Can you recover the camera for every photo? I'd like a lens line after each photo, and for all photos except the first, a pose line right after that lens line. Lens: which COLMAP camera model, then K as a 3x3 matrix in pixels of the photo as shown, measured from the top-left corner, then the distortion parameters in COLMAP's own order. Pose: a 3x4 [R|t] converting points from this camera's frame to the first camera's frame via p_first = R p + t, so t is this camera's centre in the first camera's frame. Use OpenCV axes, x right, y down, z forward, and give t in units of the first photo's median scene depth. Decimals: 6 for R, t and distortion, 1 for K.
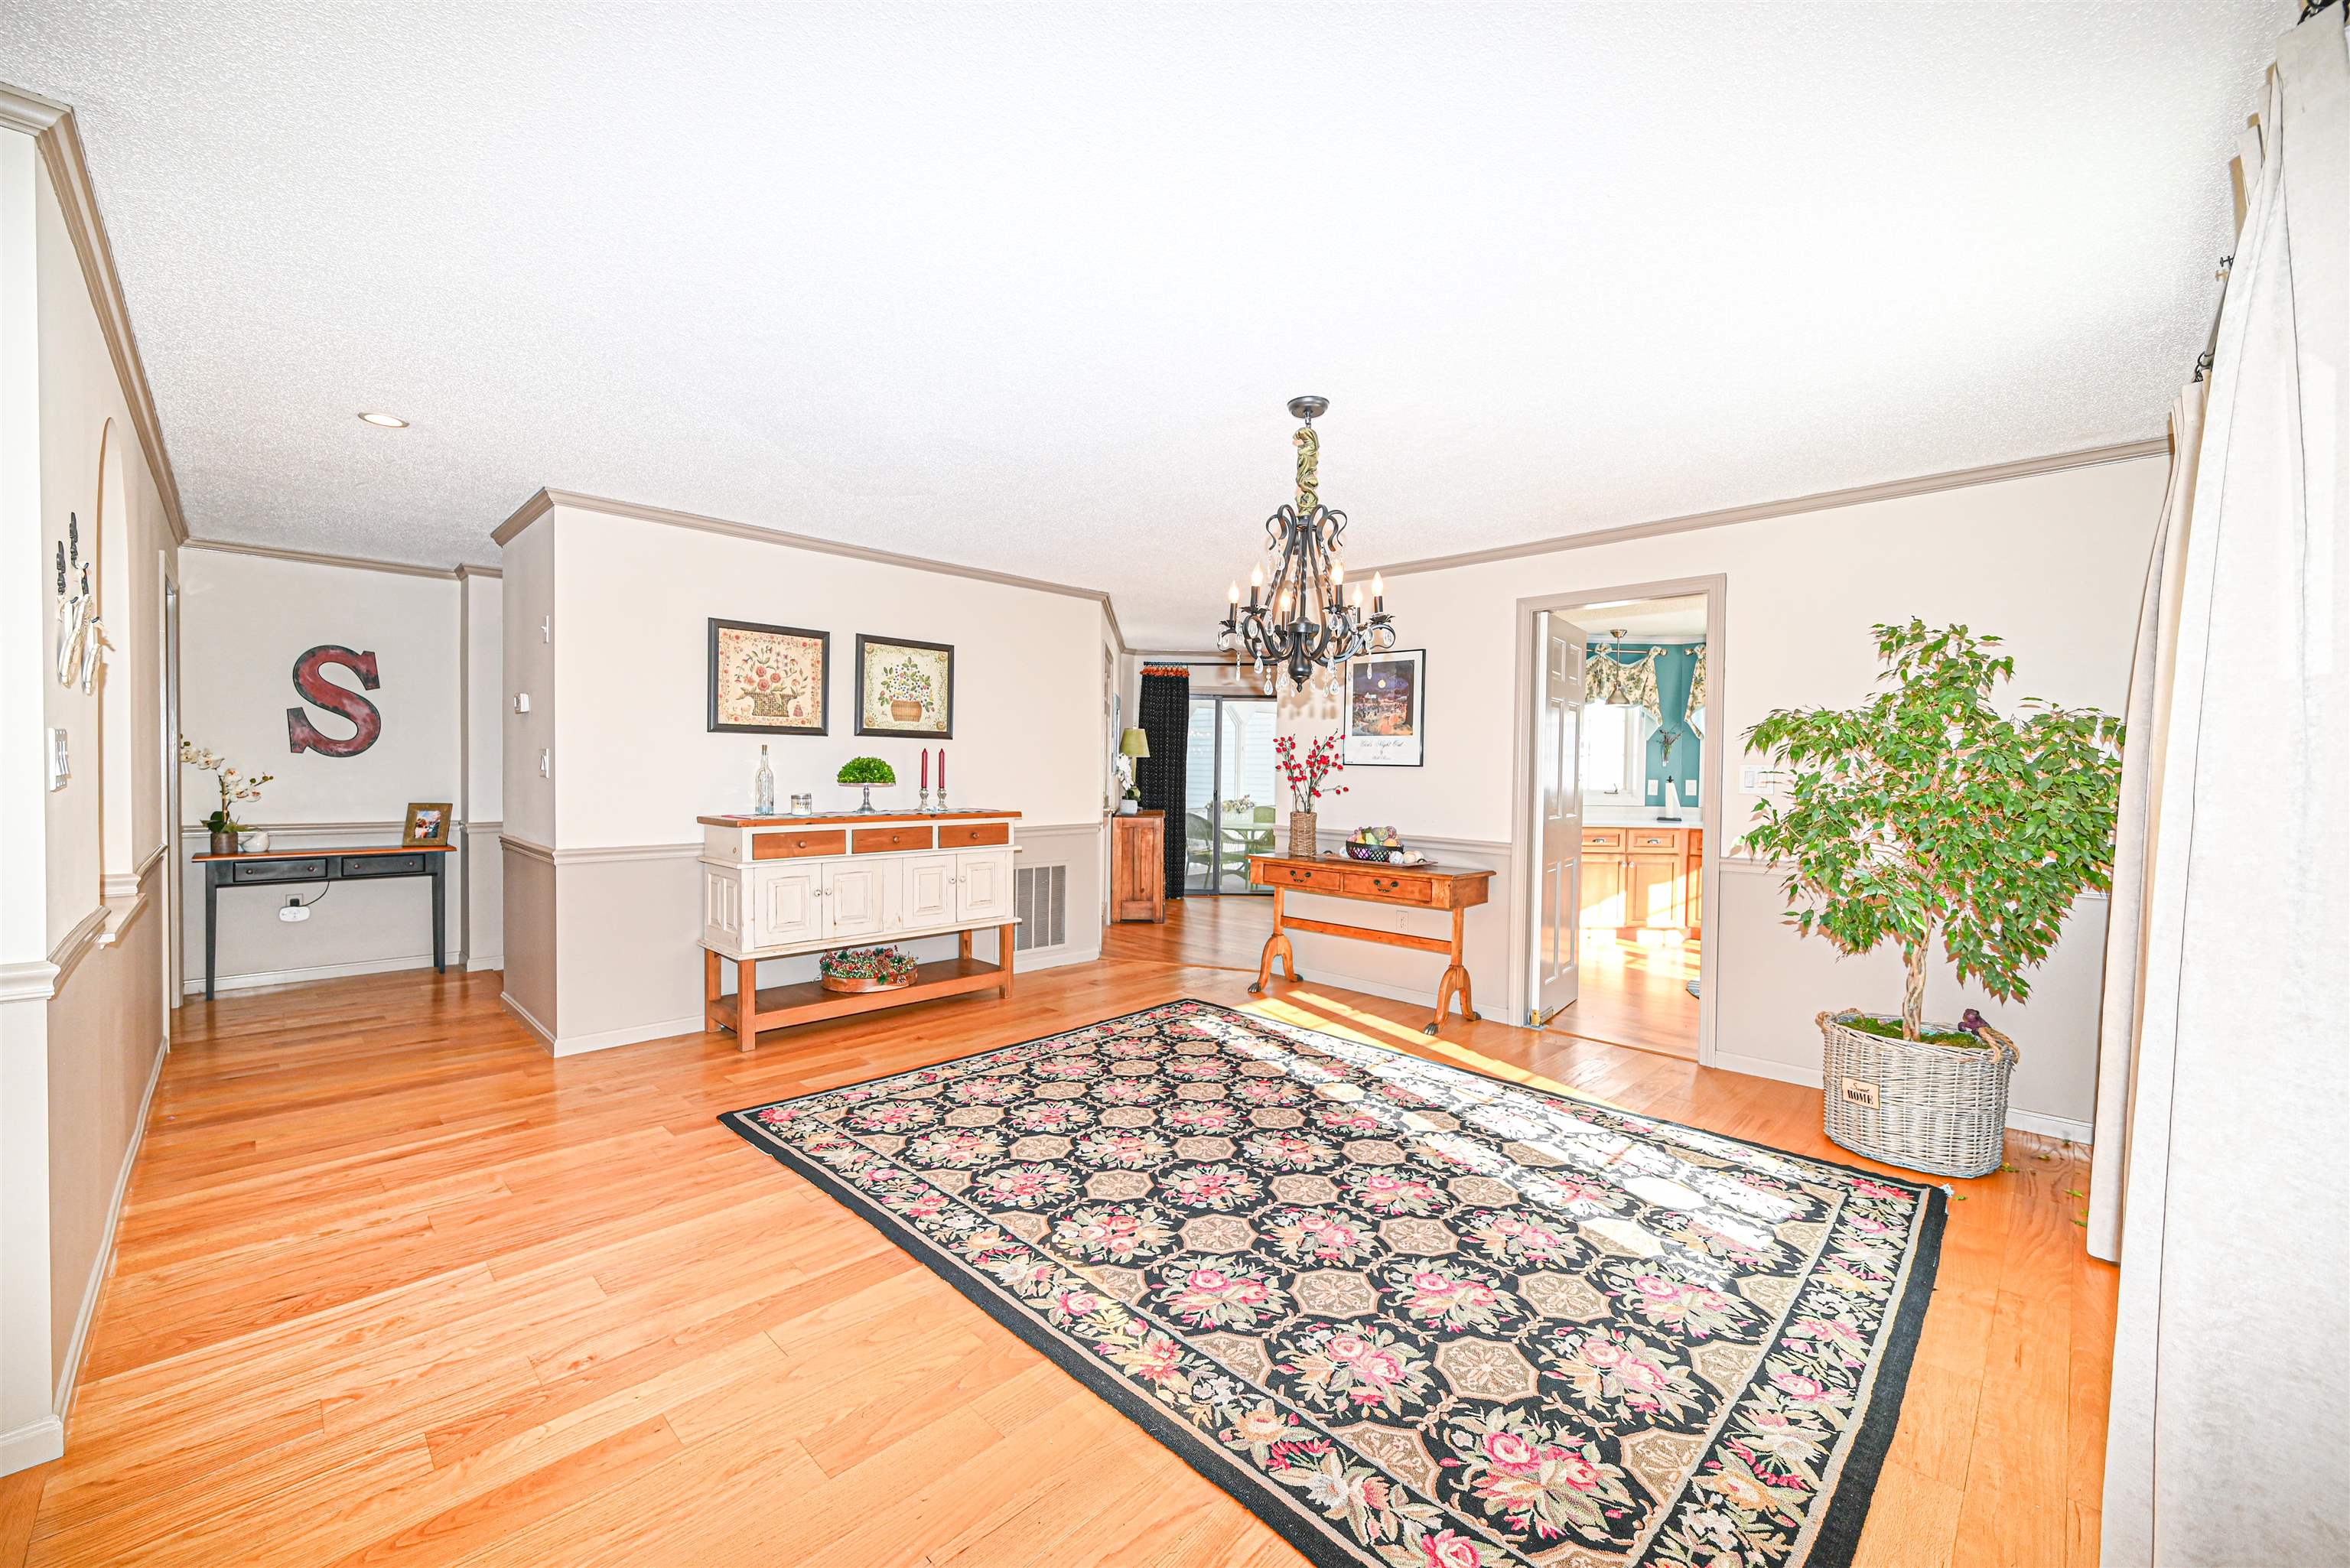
lens RADIAL K [[920.3, 0, 1170.9], [0, 920.3, 786.4], [0, 0, 1]] dist [-0.001879, 0.000392]
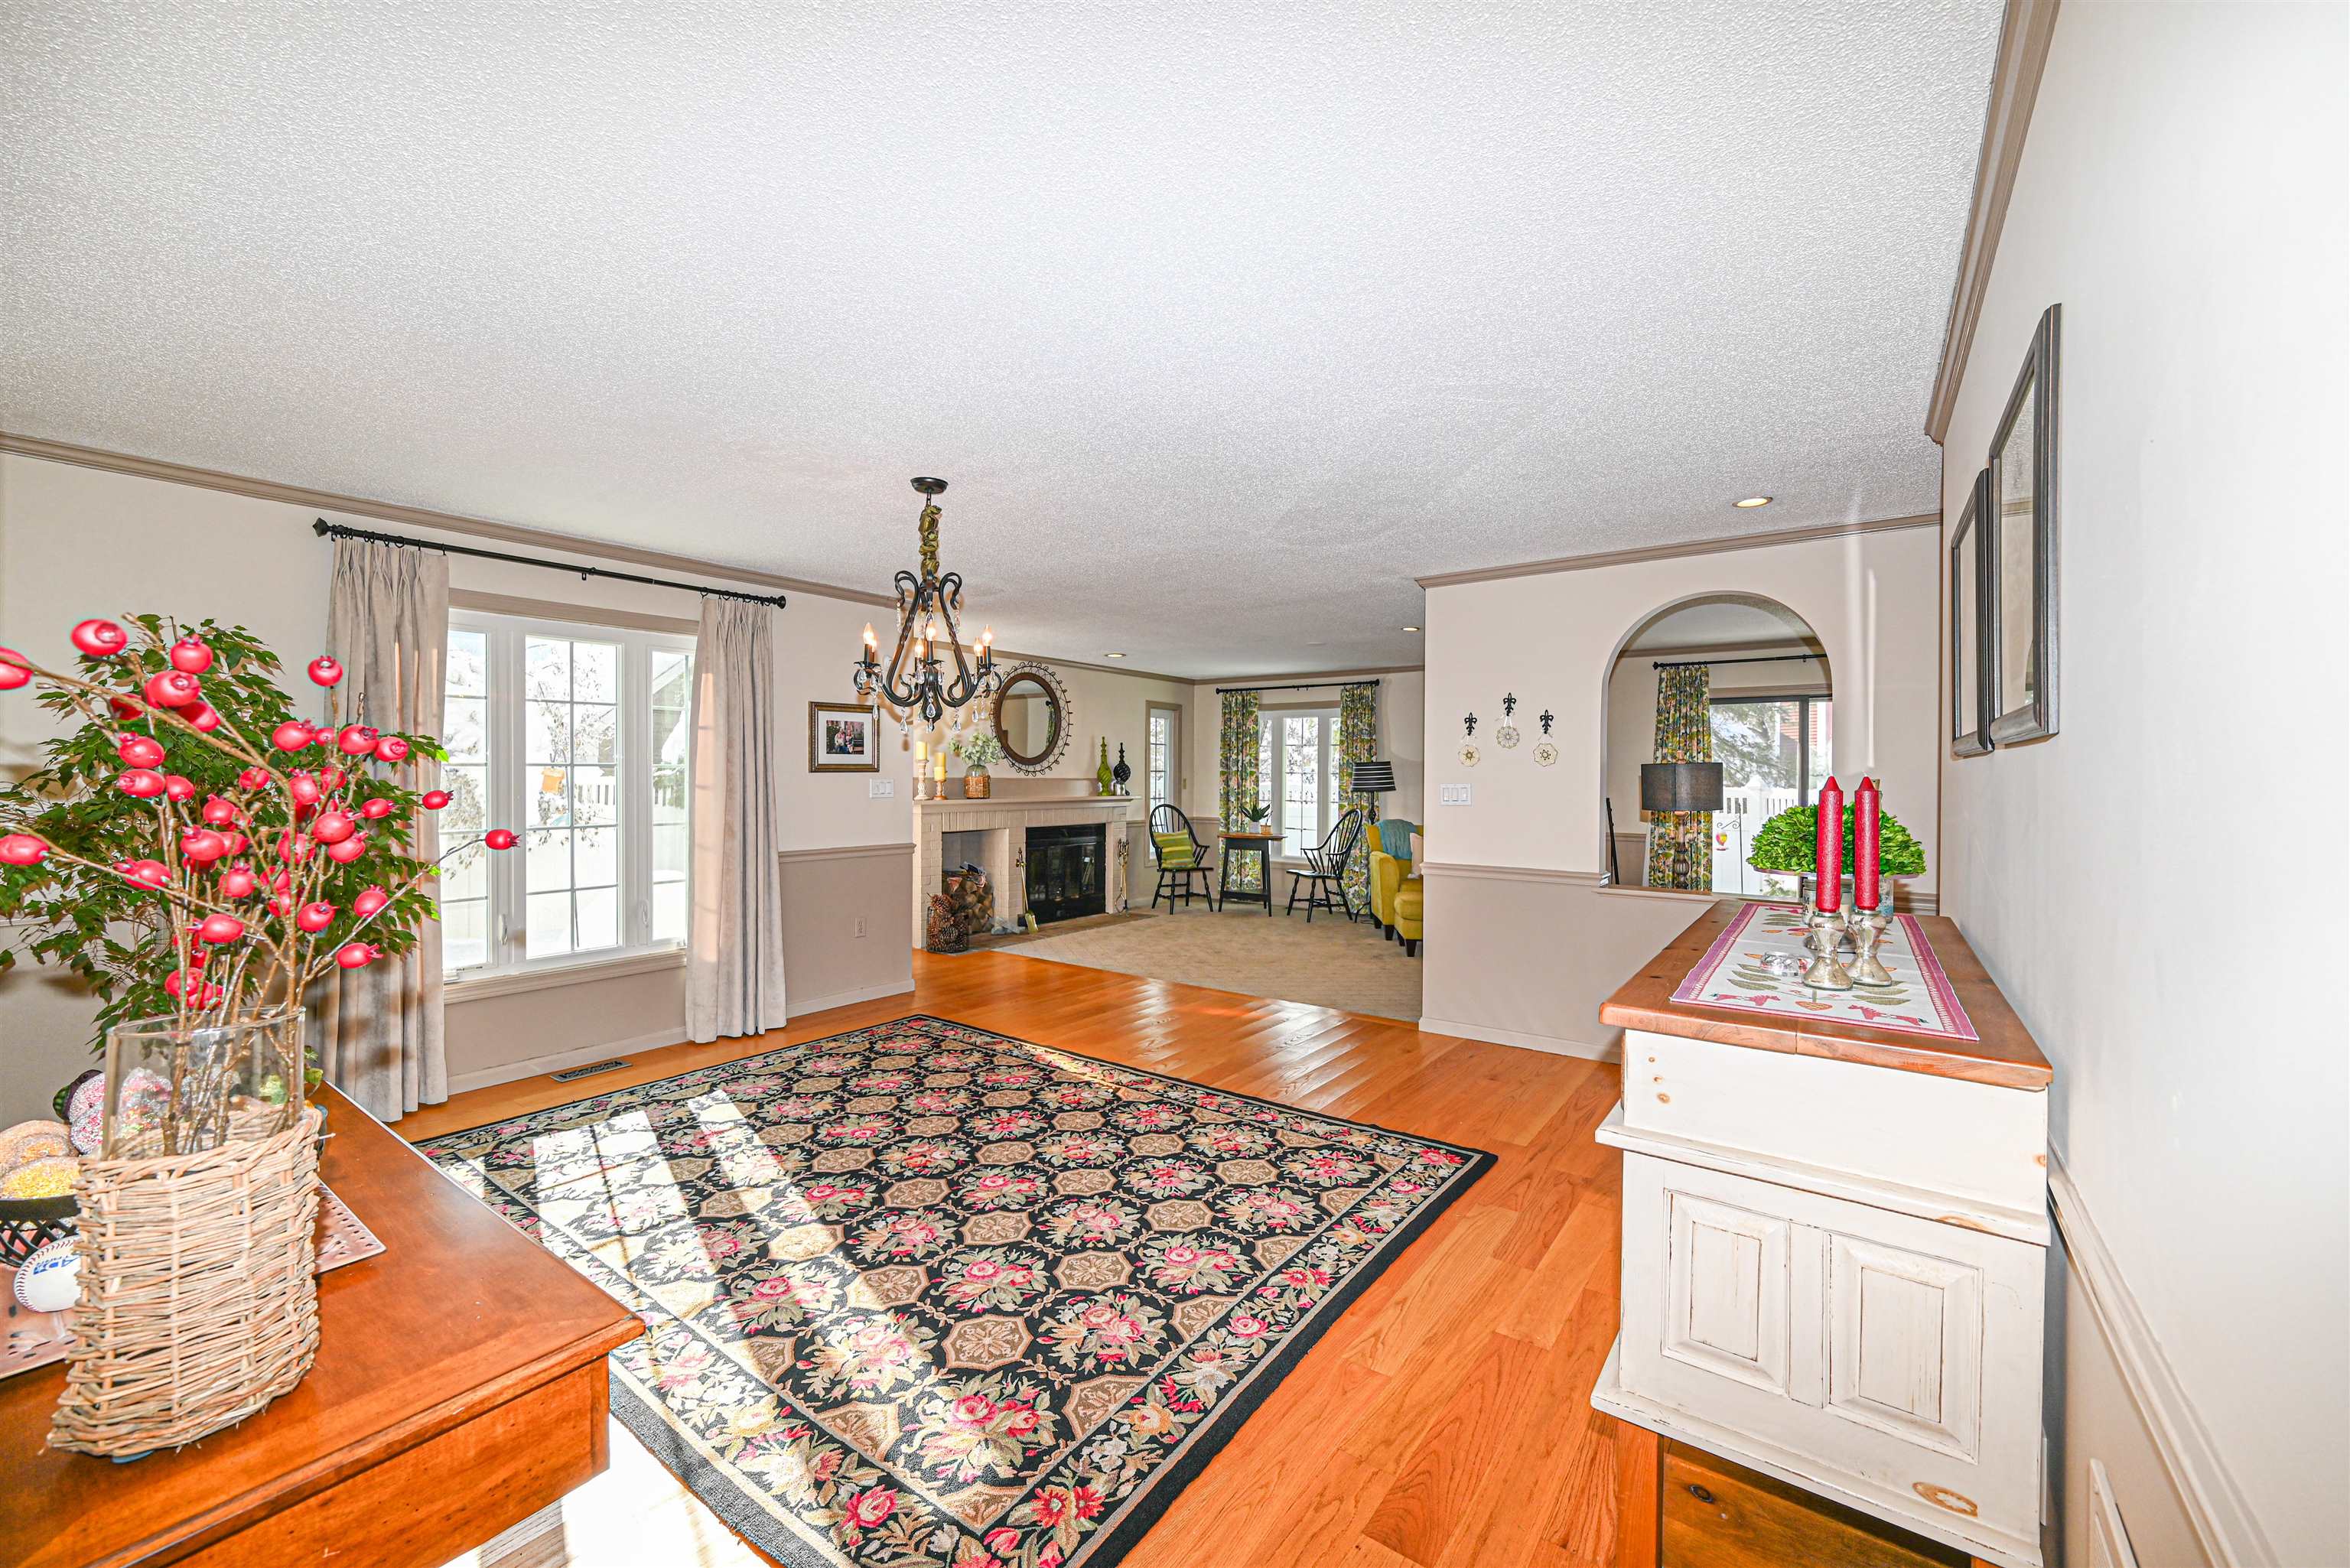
lens RADIAL K [[920.3, 0, 1166.9], [0, 920.3, 781.3], [0, 0, 1]] dist [-0.001879, 0.000392]
pose [[-0.990446, -0.015327, -0.137049, 0.003805], [-0.019124, 0.999468, 0.026433, -0.064741], [0.136571, 0.028802, -0.990211, 1.879078]]
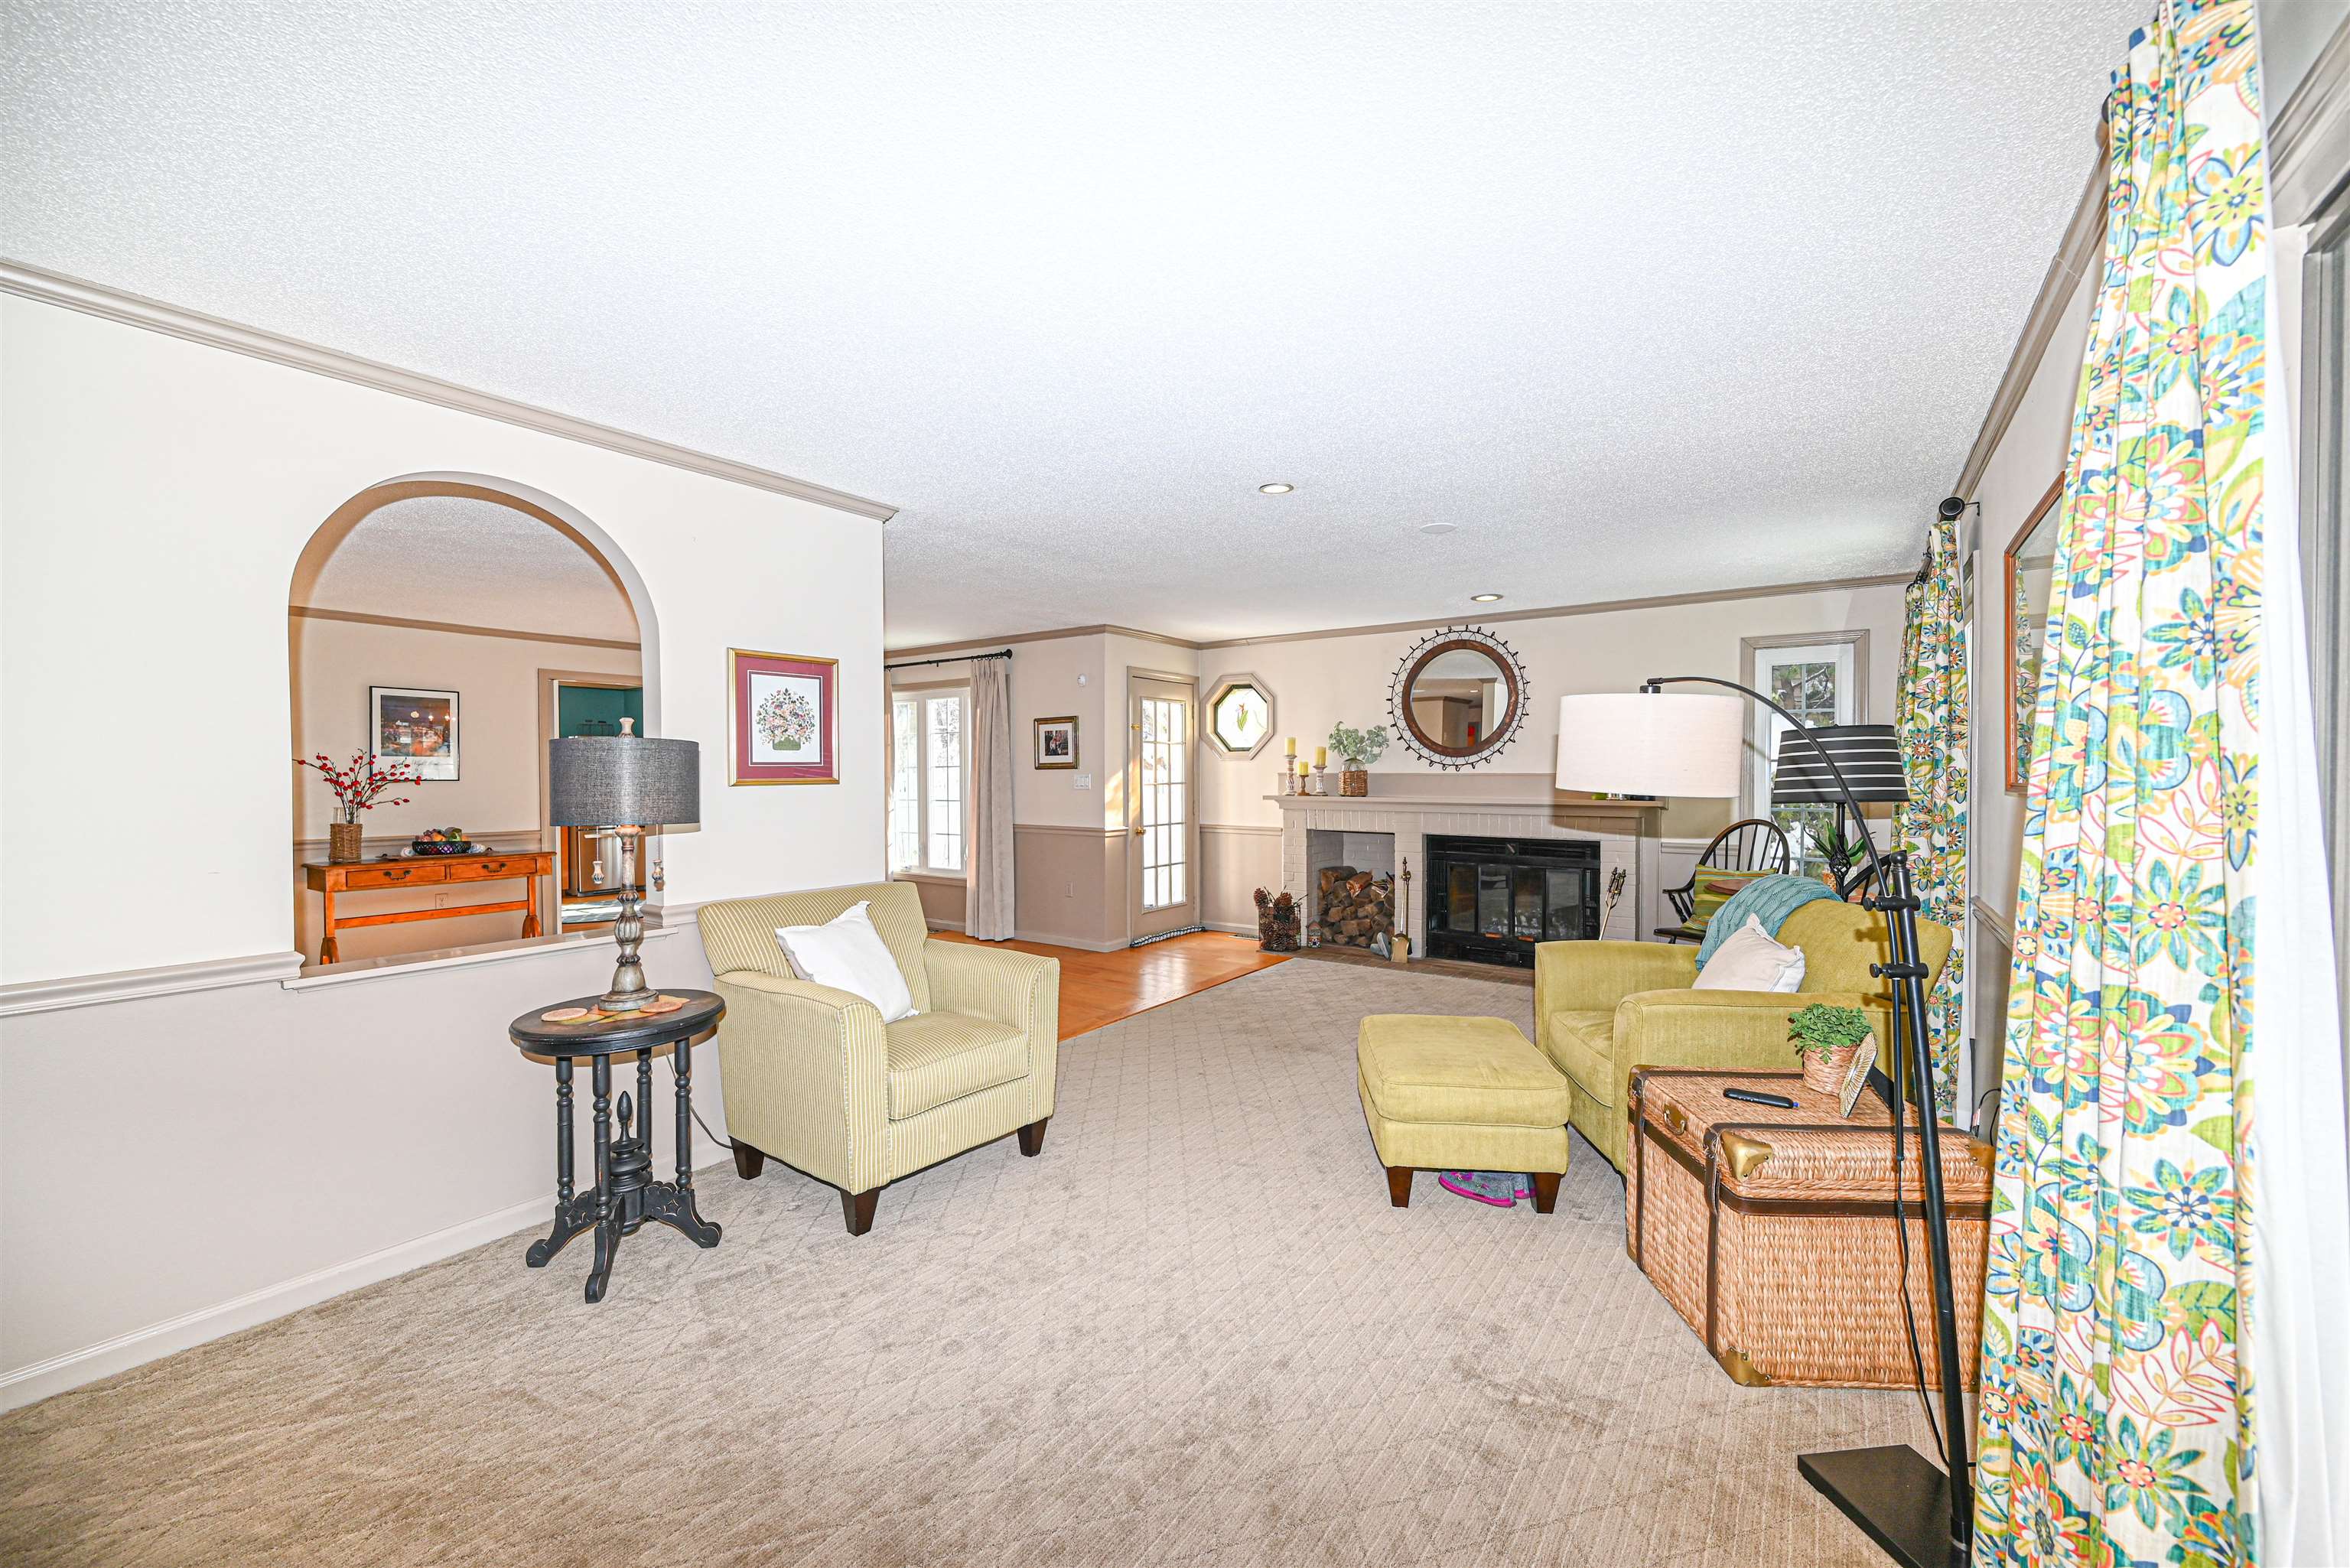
lens RADIAL K [[920.3, 0, 1176.1], [0, 920.3, 784.8], [0, 0, 1]] dist [-0.001879, 0.000392]
pose [[-0.162489, -0.025223, 0.986388, -1.783721], [0.021607, 0.999343, 0.029113, -0.047033], [-0.986474, 0.026043, -0.161837, 0.296651]]
